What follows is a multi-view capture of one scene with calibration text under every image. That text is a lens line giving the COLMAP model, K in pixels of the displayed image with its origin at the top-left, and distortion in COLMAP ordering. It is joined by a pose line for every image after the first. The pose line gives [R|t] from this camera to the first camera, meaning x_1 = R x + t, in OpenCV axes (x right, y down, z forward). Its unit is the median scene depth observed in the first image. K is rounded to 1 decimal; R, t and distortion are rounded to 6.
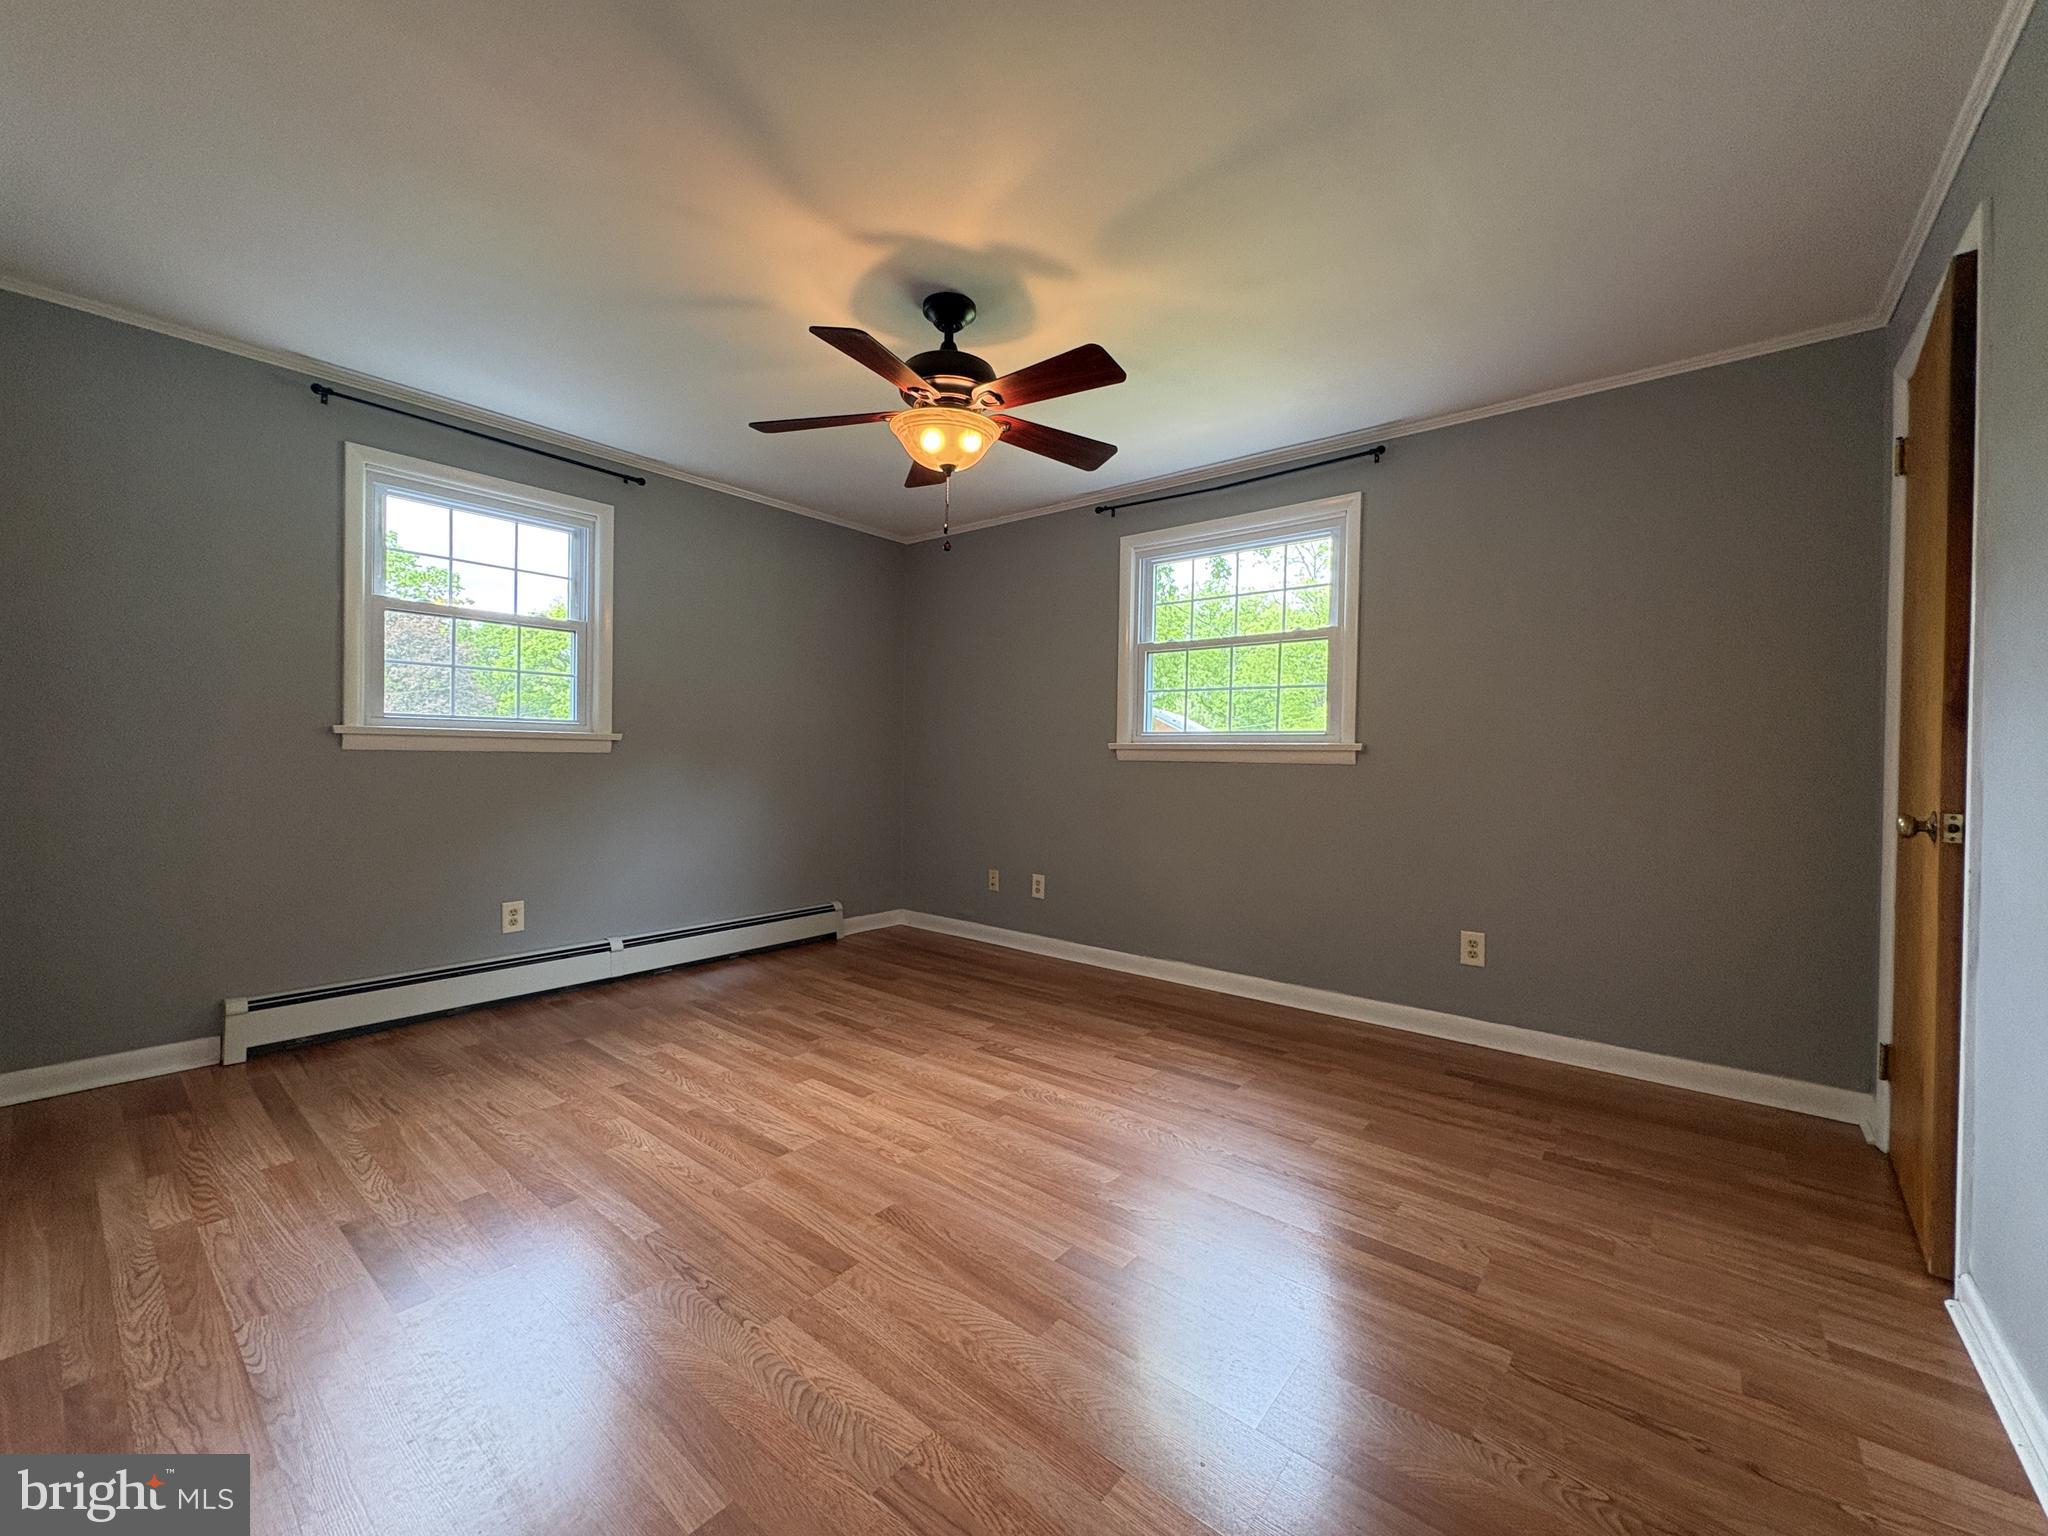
lens RADIAL K [[813.9, 0, 1024.0], [0, 813.9, 768.0], [0, 0, 1]] dist [0.000226, -0.000014]
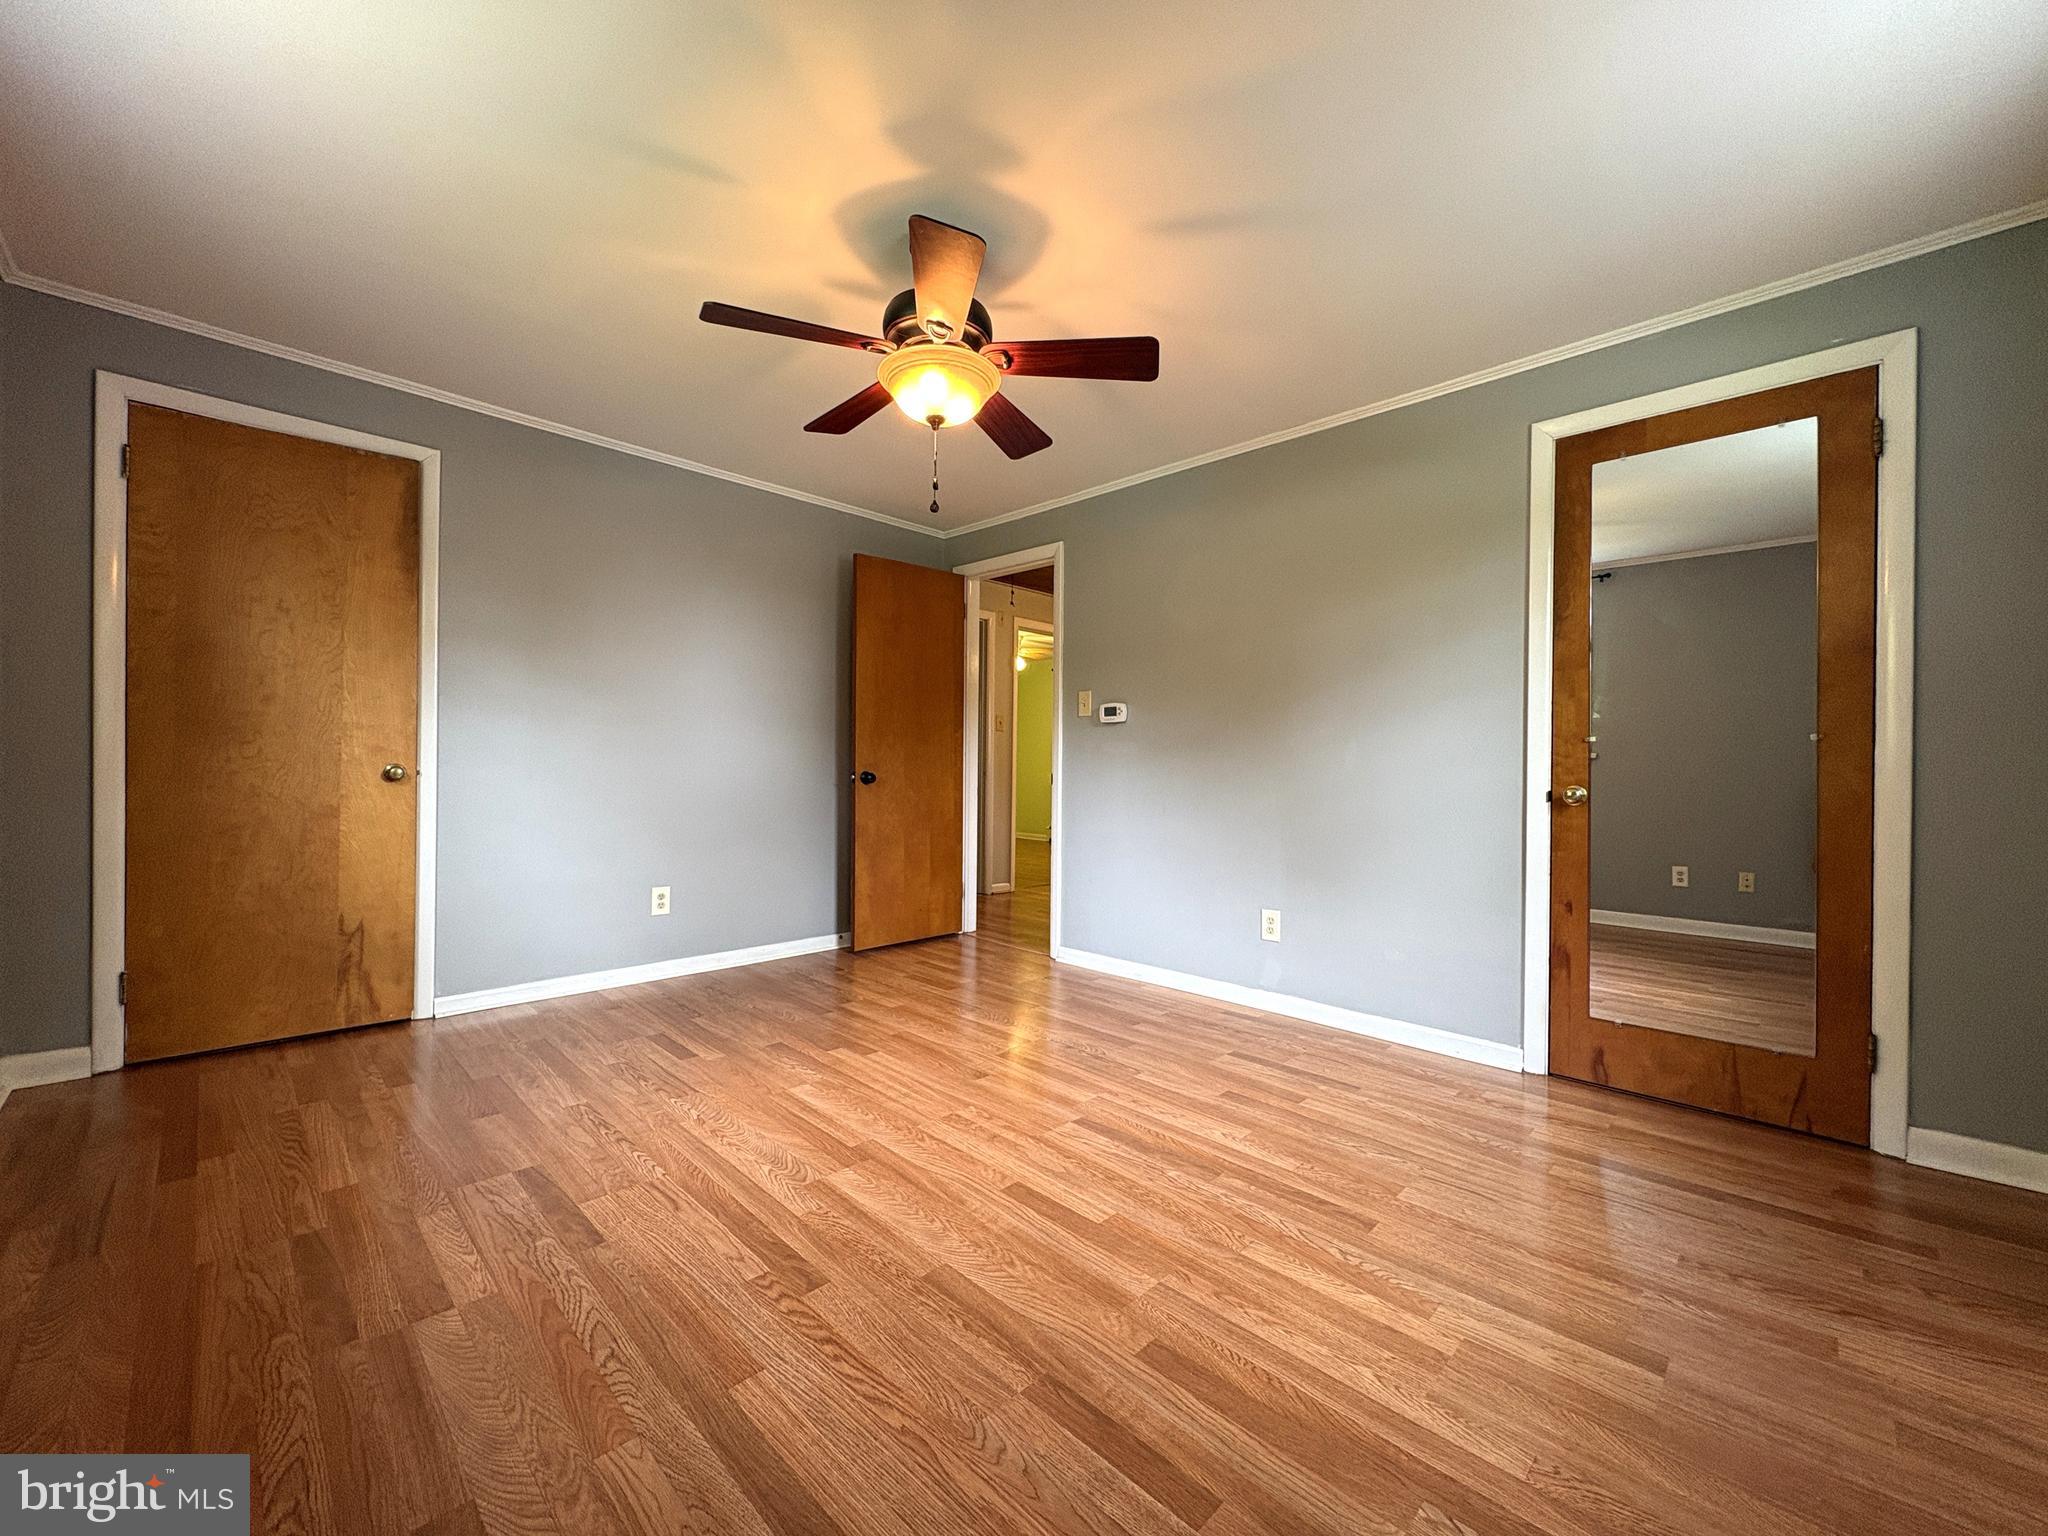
lens RADIAL K [[813.9, 0, 1024.0], [0, 813.9, 768.0], [0, 0, 1]] dist [0.000226, -0.000014]
pose [[-0.995238, -0.027211, 0.093598, -0.265285], [-0.025708, 0.999521, 0.017232, -0.002804], [-0.094022, 0.014744, -0.995461, 1.755978]]
